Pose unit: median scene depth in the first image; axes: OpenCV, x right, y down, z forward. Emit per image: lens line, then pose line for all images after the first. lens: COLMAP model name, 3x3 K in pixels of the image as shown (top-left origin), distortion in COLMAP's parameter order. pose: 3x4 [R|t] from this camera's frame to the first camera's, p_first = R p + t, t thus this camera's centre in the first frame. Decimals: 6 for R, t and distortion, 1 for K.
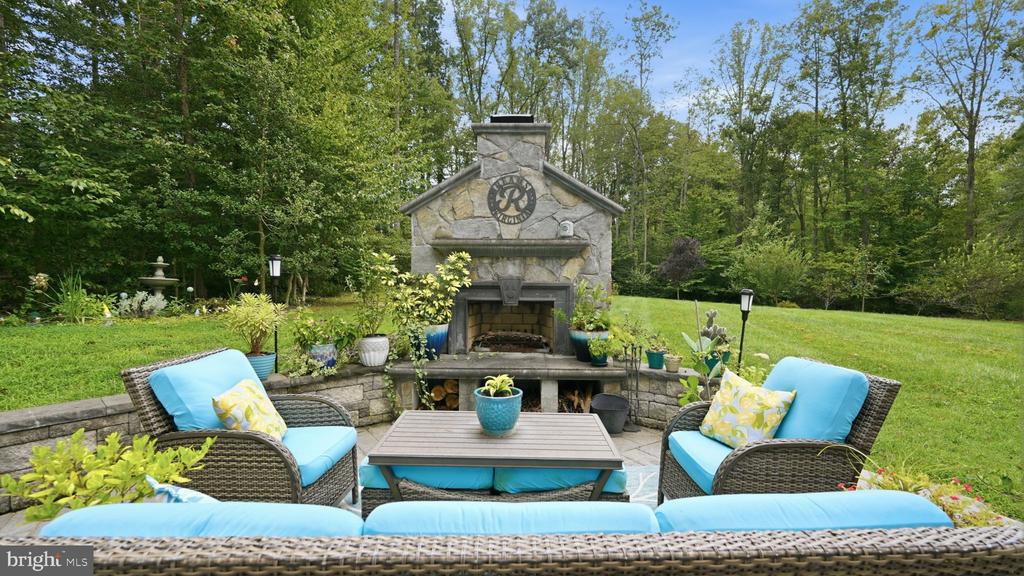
lens RADIAL K [[460.9, 0, 512.0], [0, 460.9, 288.0], [0, 0, 1]] dist [-0.002544, 0.007035]
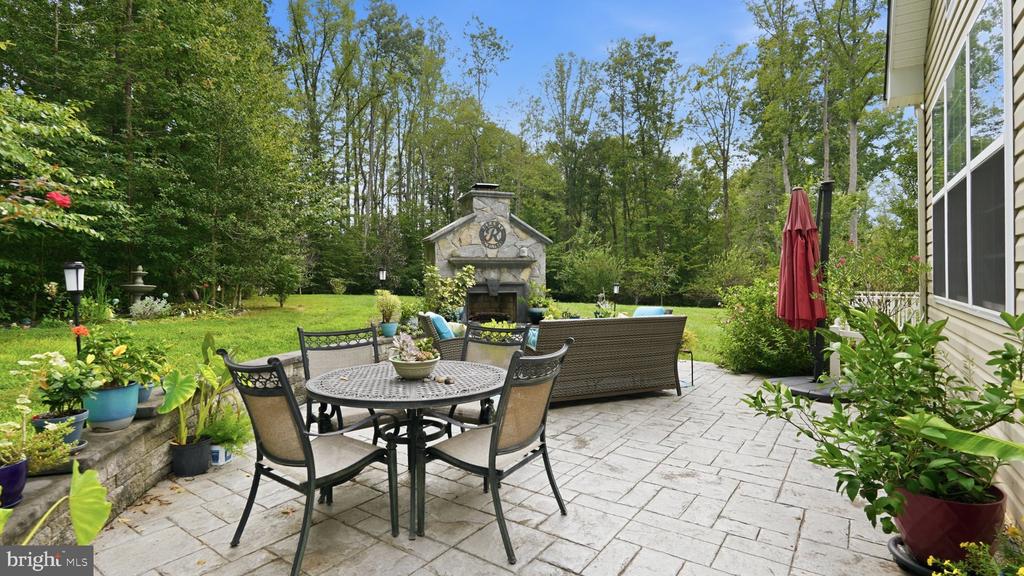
lens RADIAL K [[497.1, 0, 513.2], [0, 497.1, 272.2], [0, 0, 1]] dist [0.000419, -0.000023]
pose [[0.934849, -0.006958, 0.354978, -0.061315], [0.022274, 0.998988, -0.039078, 0.002548], [-0.354347, 0.044439, 0.934057, -0.079723]]
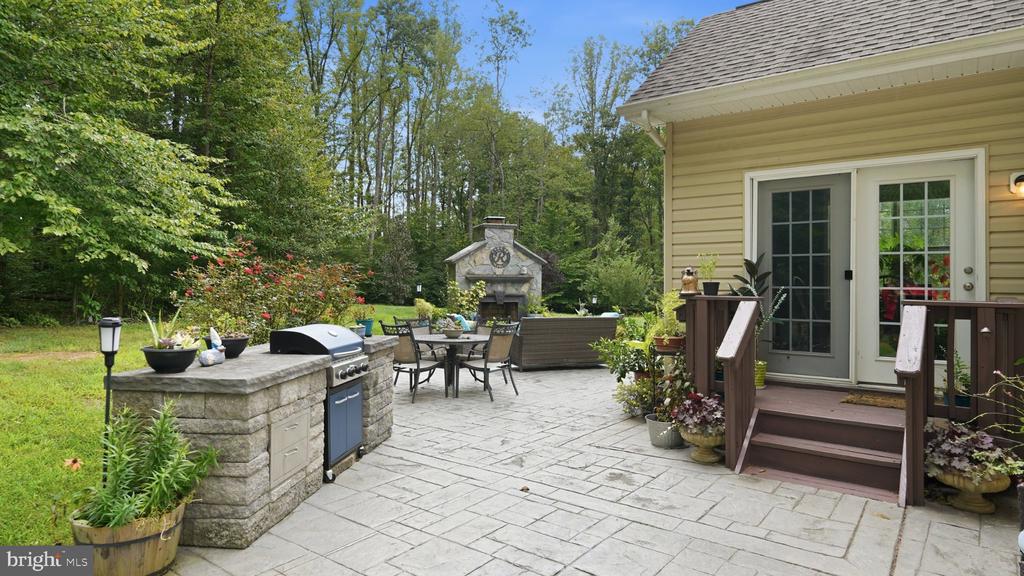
lens RADIAL K [[592.3, 0, 512.0], [0, 592.3, 288.0], [0, 0, 1]] dist [-0.000176, 0.000004]
pose [[0.949760, -0.001981, 0.312973, -0.087513], [0.010973, 0.999576, -0.026972, 0.003866], [-0.312787, 0.029051, 0.949379, -0.181269]]
